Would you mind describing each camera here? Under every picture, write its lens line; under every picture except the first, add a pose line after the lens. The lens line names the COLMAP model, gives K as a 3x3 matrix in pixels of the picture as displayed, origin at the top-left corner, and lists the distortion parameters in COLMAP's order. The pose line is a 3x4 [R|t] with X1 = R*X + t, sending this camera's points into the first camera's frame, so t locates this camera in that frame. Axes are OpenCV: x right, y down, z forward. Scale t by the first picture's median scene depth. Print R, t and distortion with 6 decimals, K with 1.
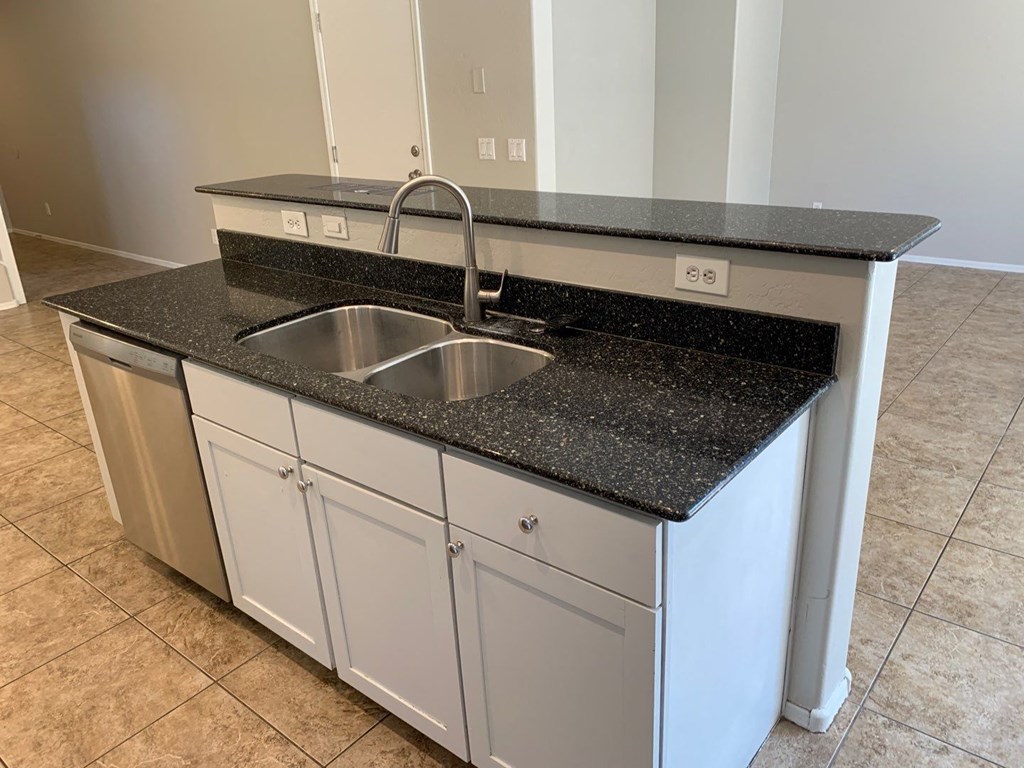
lens RADIAL K [[776.2, 0, 512.0], [0, 776.2, 384.0], [0, 0, 1]] dist [0.004184, -0.000704]
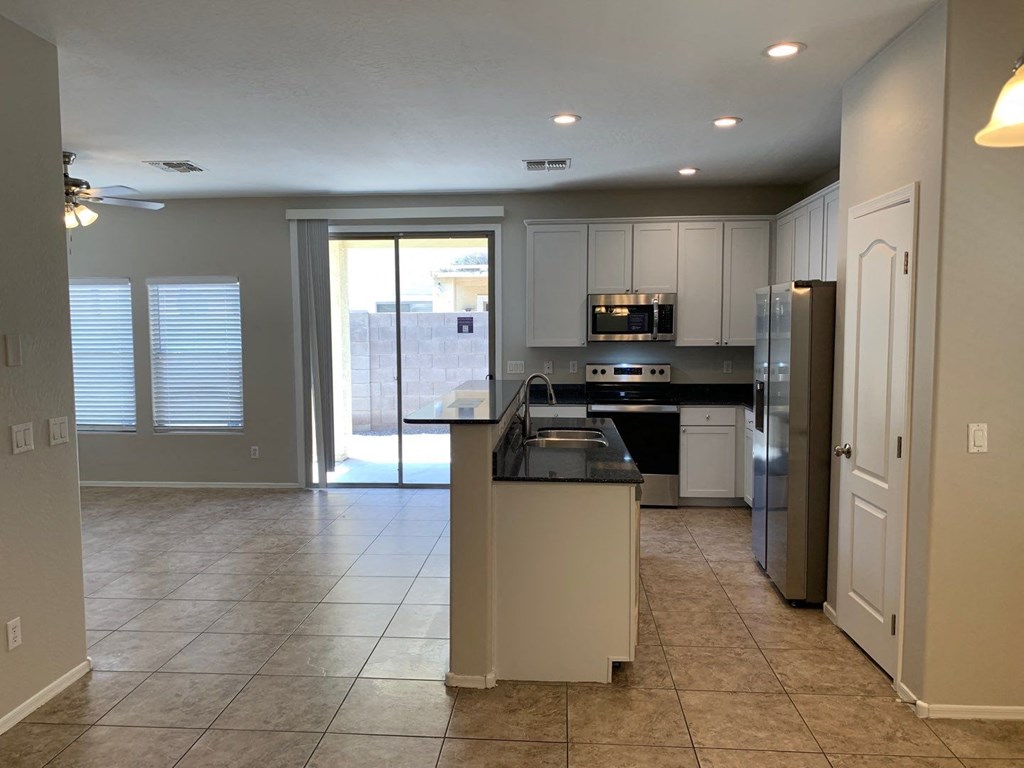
lens RADIAL K [[776.2, 0, 512.0], [0, 776.2, 384.0], [0, 0, 1]] dist [0.004184, -0.000704]
pose [[-0.573133, -0.017050, 0.819285, -1.508208], [0.330312, 0.910158, 0.250011, -0.646232], [-0.749941, 0.413909, -0.516011, 1.715120]]
